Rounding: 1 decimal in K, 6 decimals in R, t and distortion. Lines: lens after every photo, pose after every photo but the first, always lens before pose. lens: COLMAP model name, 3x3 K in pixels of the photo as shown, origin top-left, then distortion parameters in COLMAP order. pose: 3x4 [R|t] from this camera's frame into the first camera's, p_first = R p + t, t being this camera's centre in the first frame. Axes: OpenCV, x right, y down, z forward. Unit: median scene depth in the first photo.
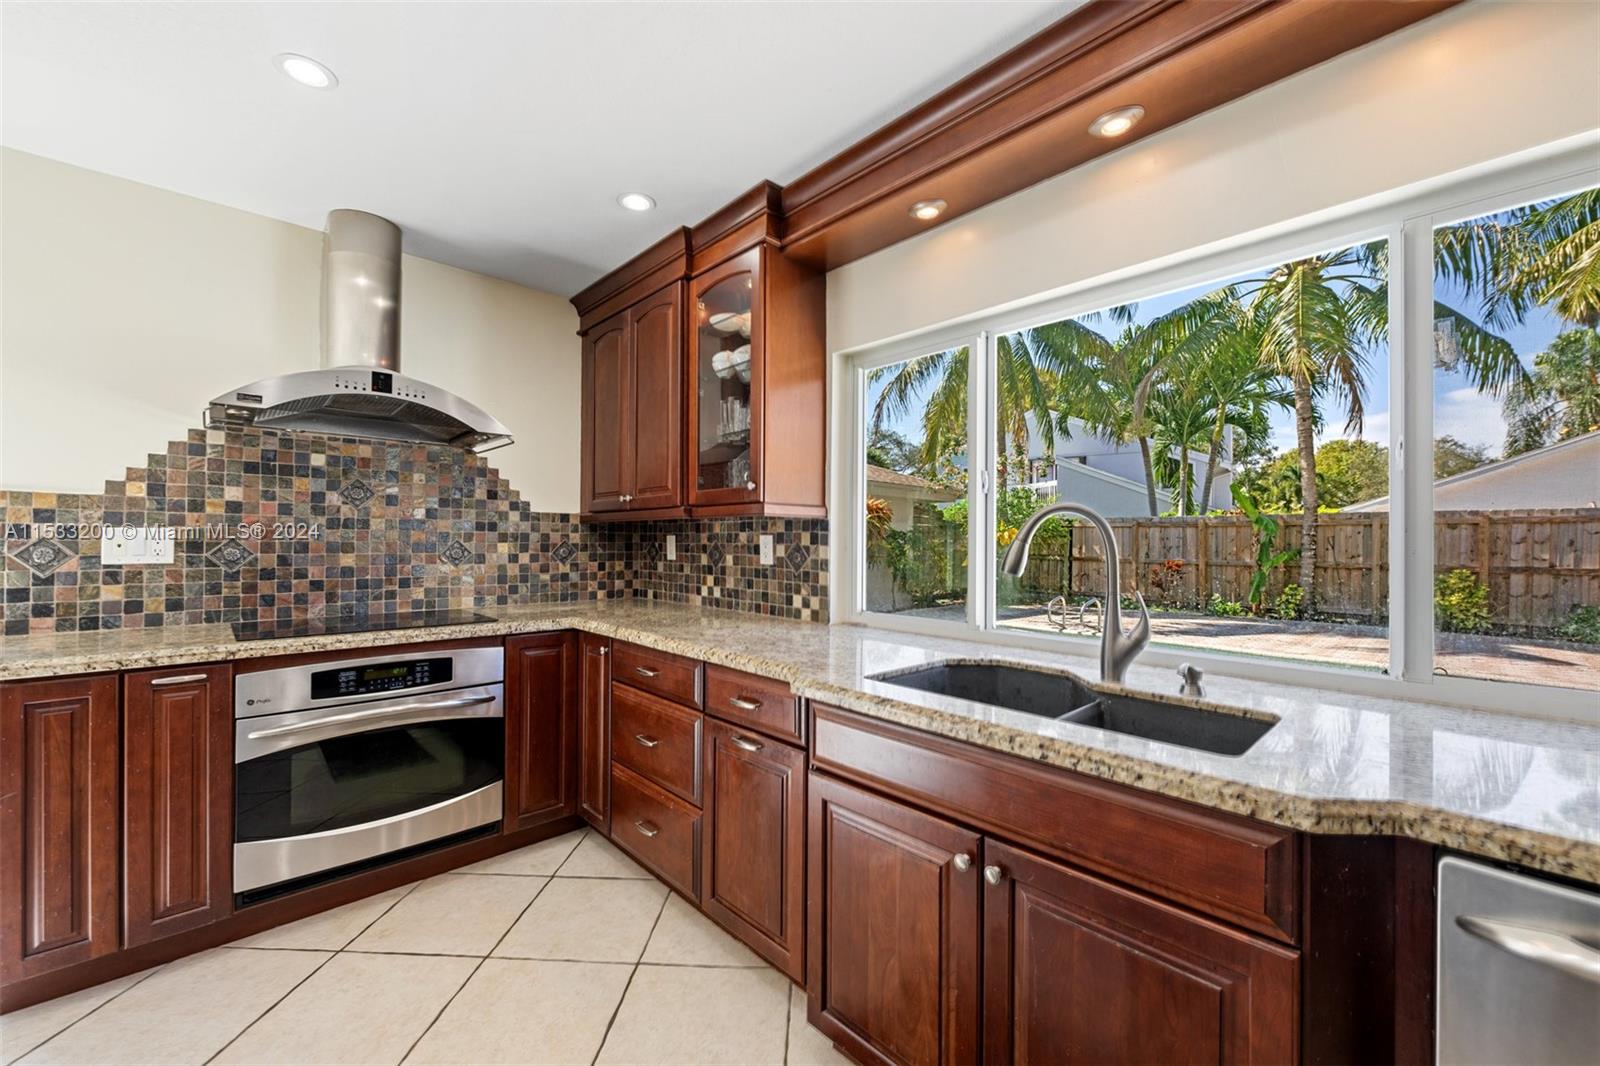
lens RADIAL K [[646.2, 0, 796.4], [0, 646.2, 534.7], [0, 0, 1]] dist [-0.000985, 0.000096]
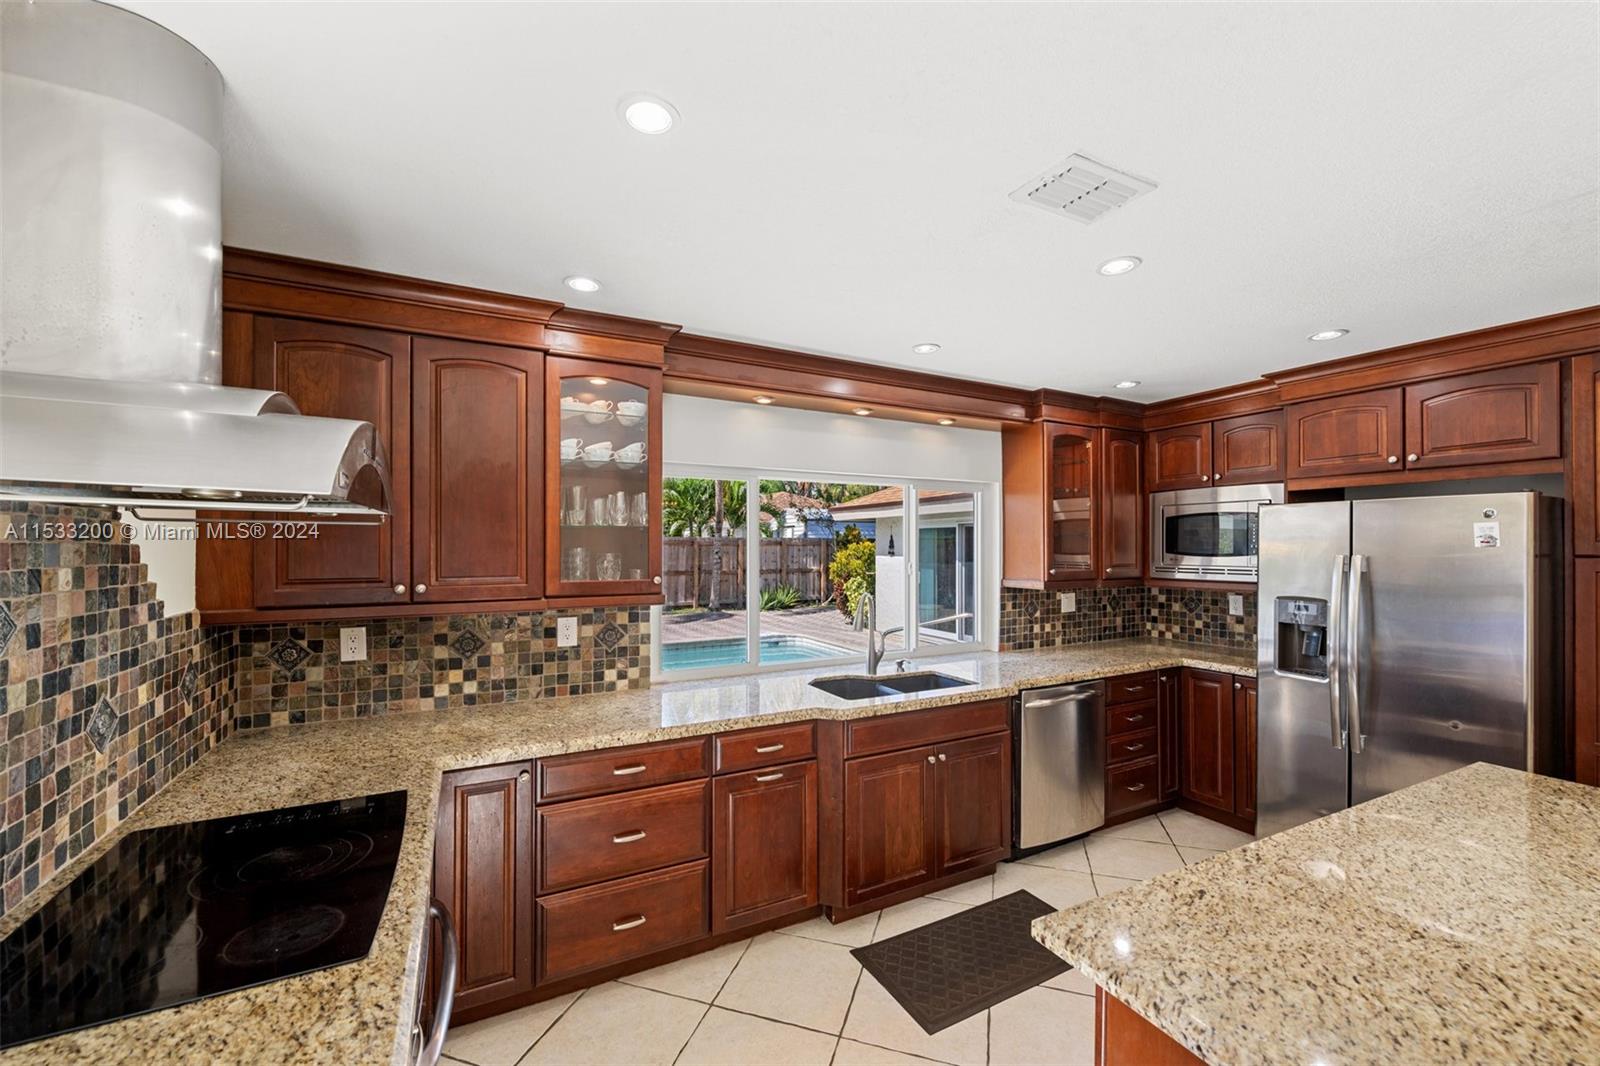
lens RADIAL K [[646.2, 0, 796.1], [0, 646.2, 543.2], [0, 0, 1]] dist [-0.000985, 0.000096]
pose [[0.260704, 0.002925, 0.965414, -0.953130], [-0.002291, 0.999994, -0.002411, -0.116766], [-0.965416, -0.001583, 0.260710, 0.397420]]
